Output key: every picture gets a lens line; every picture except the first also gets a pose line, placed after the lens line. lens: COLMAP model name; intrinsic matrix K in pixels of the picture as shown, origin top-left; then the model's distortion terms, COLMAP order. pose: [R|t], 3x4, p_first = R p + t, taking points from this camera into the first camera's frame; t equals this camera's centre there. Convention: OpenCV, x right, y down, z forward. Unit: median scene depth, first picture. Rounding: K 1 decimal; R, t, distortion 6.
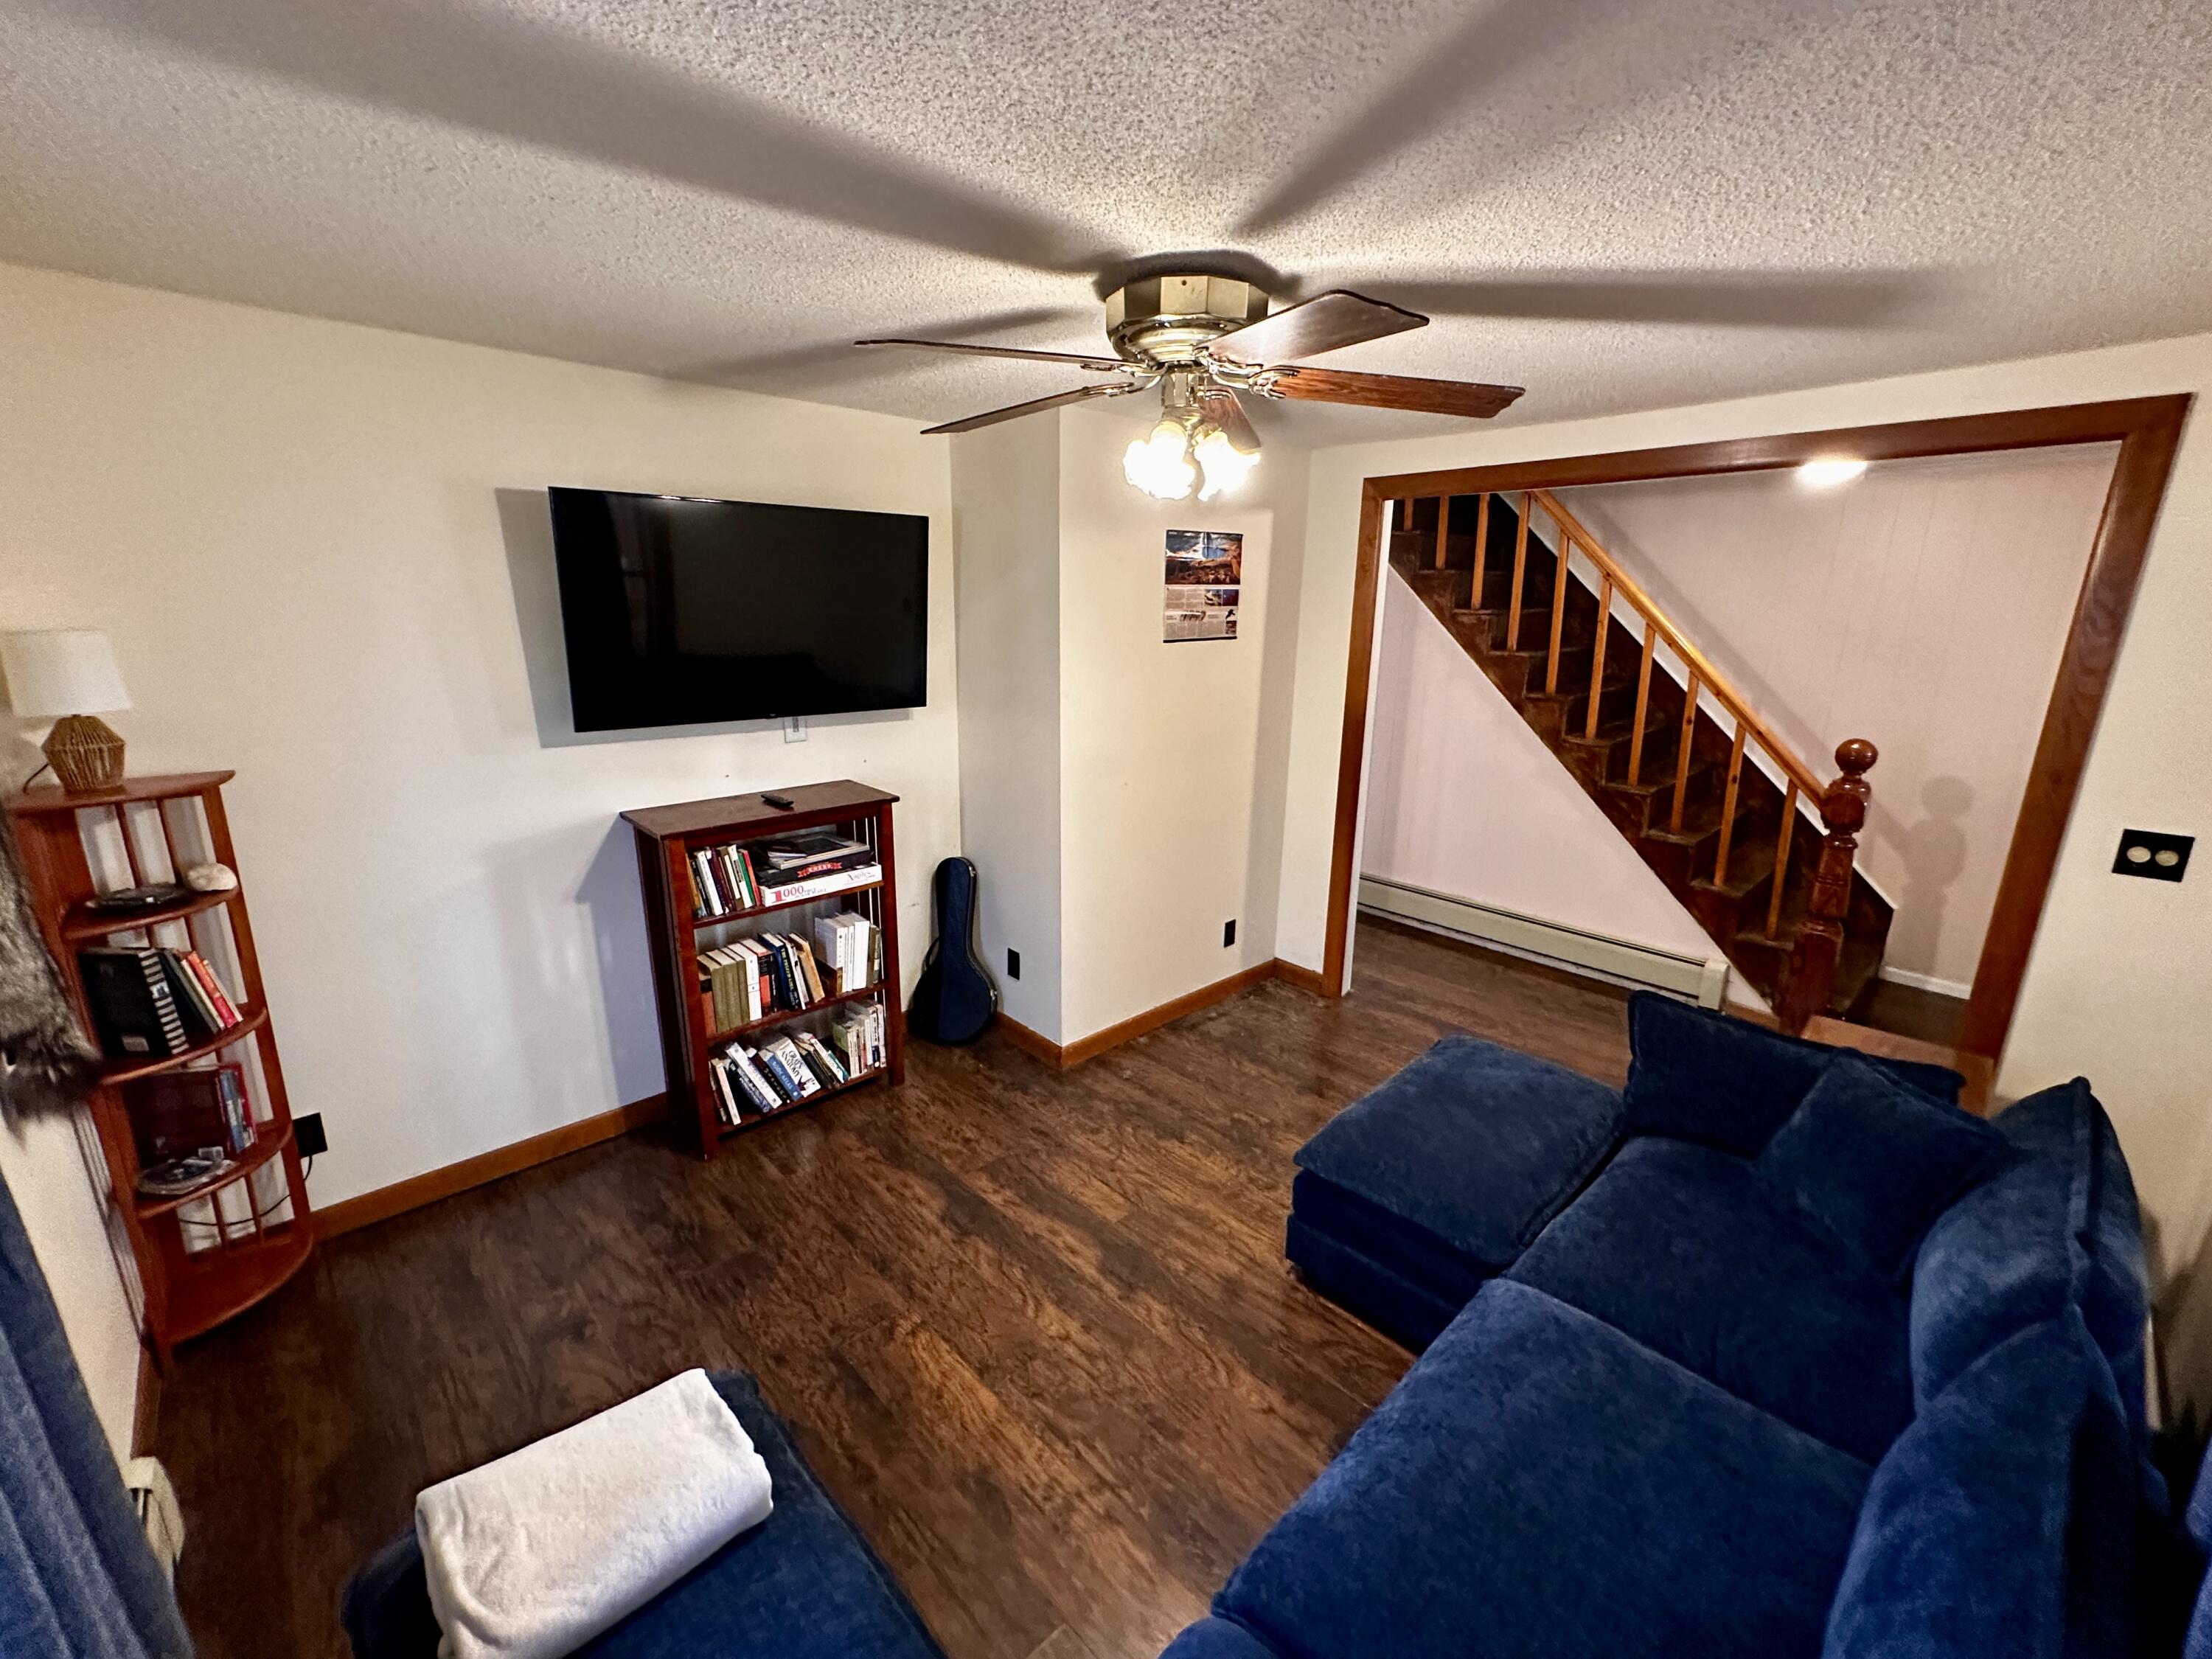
lens RADIAL K [[917.5, 0, 1106.0], [0, 917.5, 829.5], [0, 0, 1]] dist [-0.001892, 0.000202]
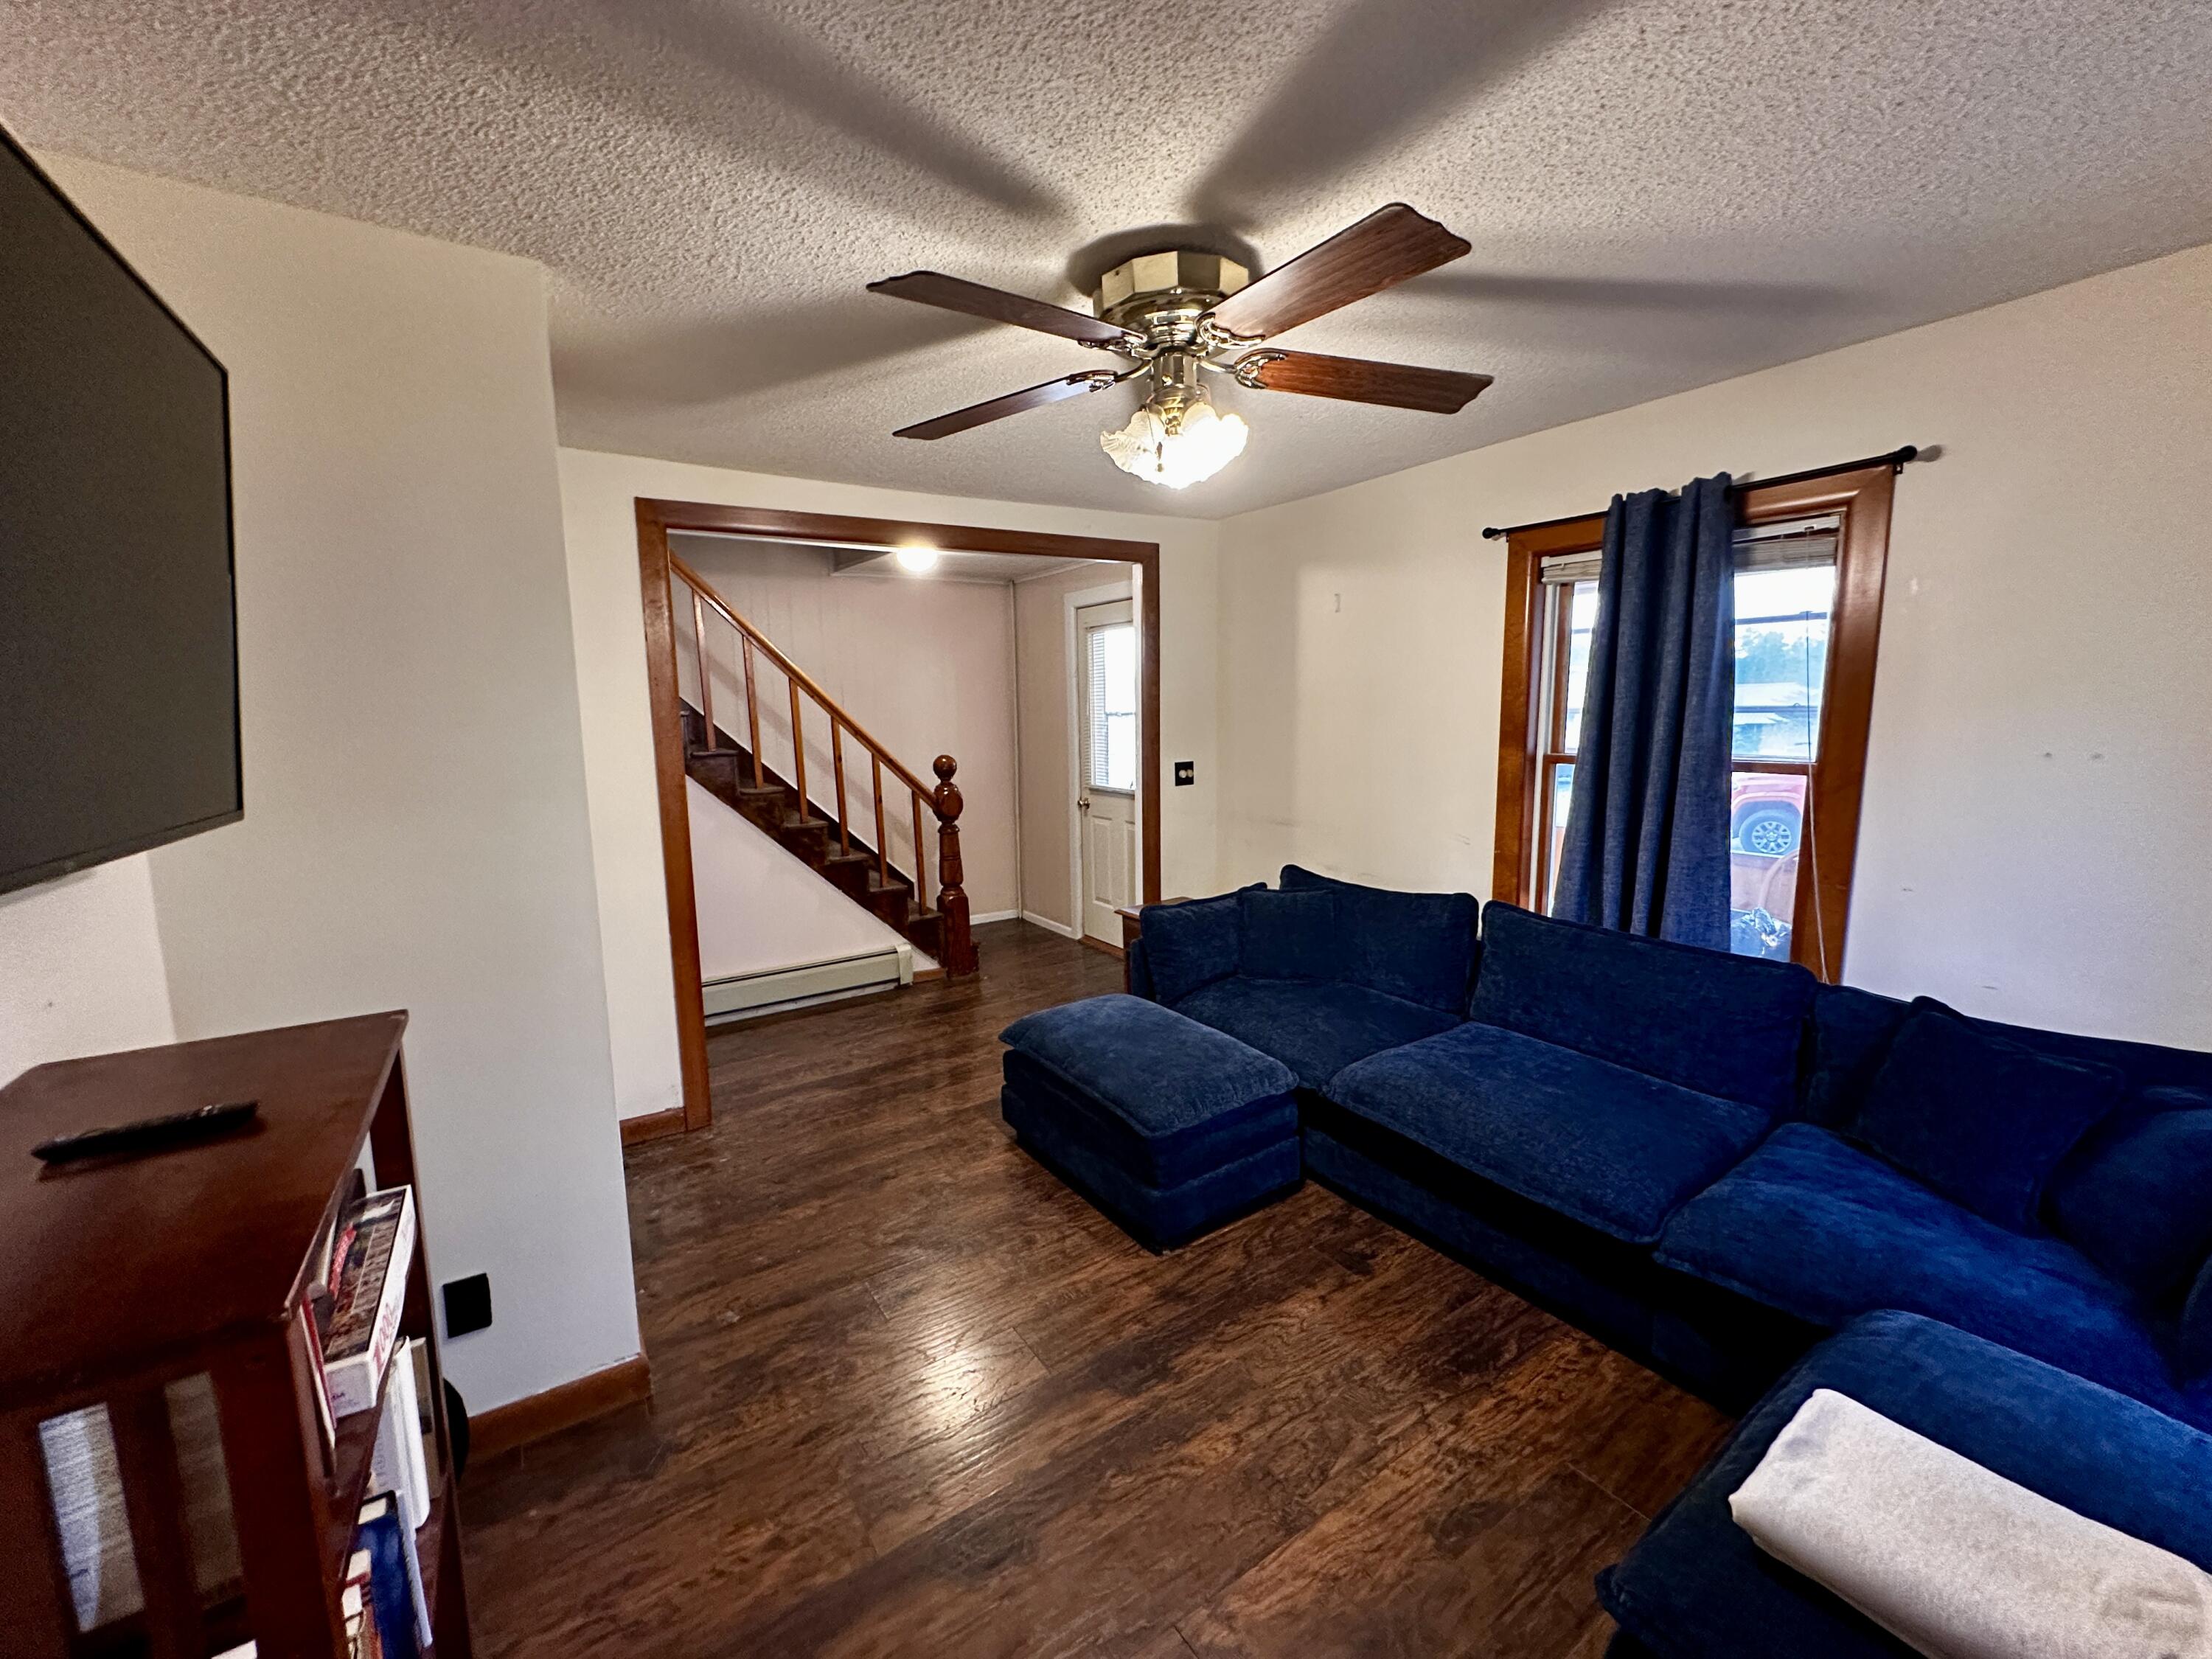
lens RADIAL K [[889.7, 0, 1106.0], [0, 889.7, 829.5], [0, 0, 1]] dist [0.000286, 0.000080]
pose [[0.166984, -0.151634, 0.974230, -0.745921], [0.267636, 0.957974, 0.103231, -0.096016], [-0.948940, 0.243501, 0.200549, 0.779991]]
